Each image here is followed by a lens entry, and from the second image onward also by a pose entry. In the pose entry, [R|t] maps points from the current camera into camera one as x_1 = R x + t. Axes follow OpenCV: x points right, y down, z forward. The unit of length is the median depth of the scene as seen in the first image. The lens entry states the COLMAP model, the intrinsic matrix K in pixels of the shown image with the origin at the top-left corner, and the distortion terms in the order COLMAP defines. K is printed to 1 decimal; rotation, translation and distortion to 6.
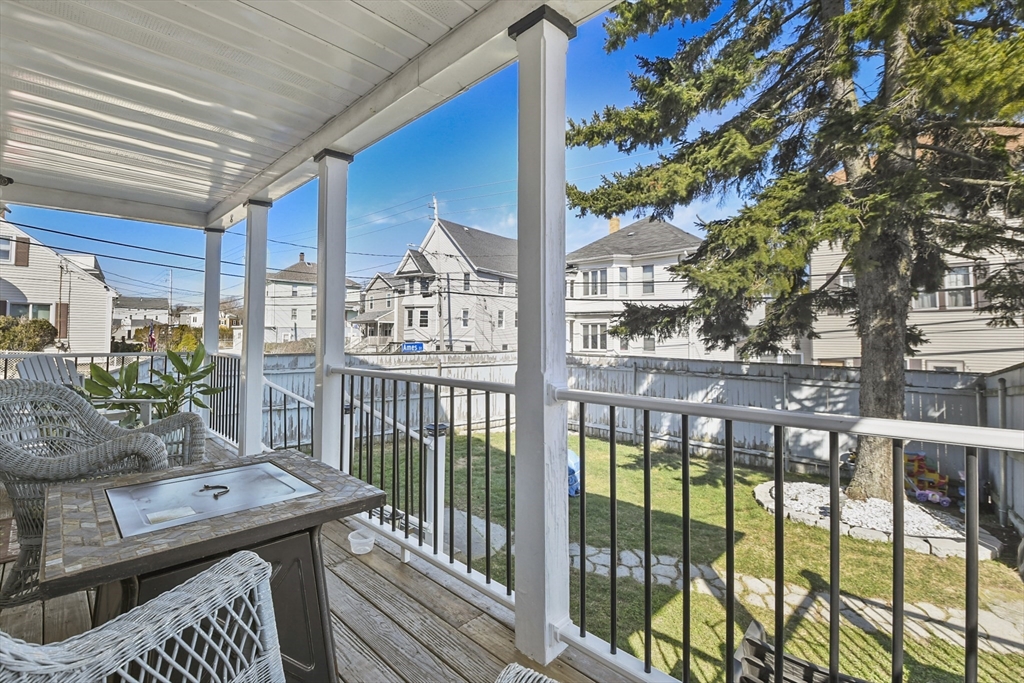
lens RADIAL K [[455.1, 0, 506.7], [0, 455.1, 342.6], [0, 0, 1]] dist [-0.002248, -0.012732]
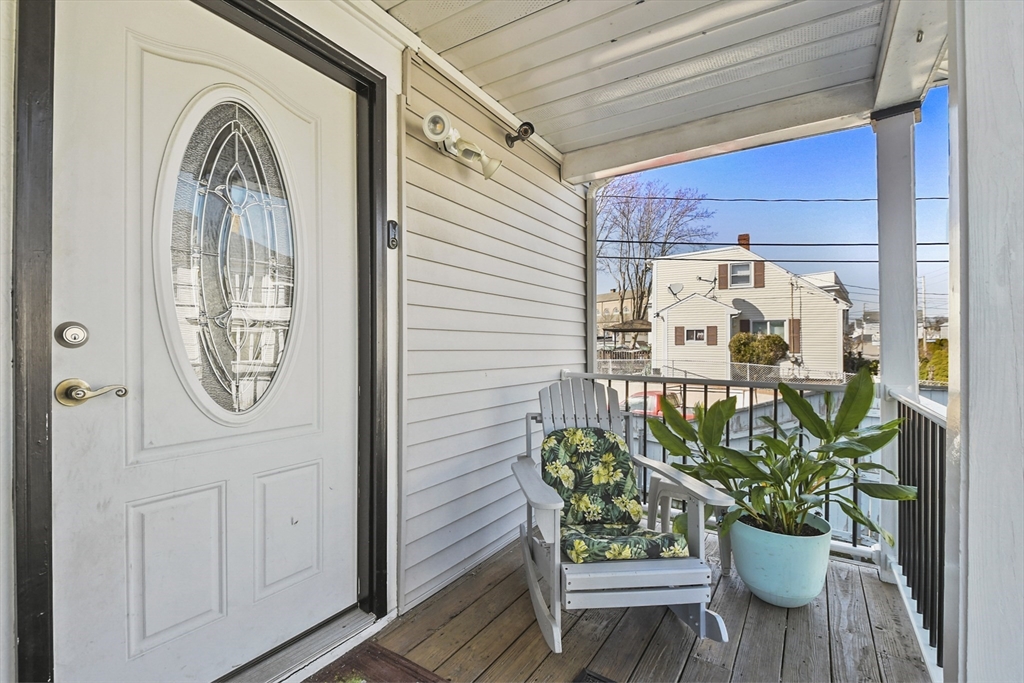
lens RADIAL K [[455.1, 0, 506.7], [0, 455.1, 342.6], [0, 0, 1]] dist [-0.002248, -0.012732]
pose [[0.181405, -0.013802, -0.983312, -0.091842], [-0.020530, 0.999630, -0.017819, -0.001845], [0.983194, 0.023420, 0.181055, 0.173697]]
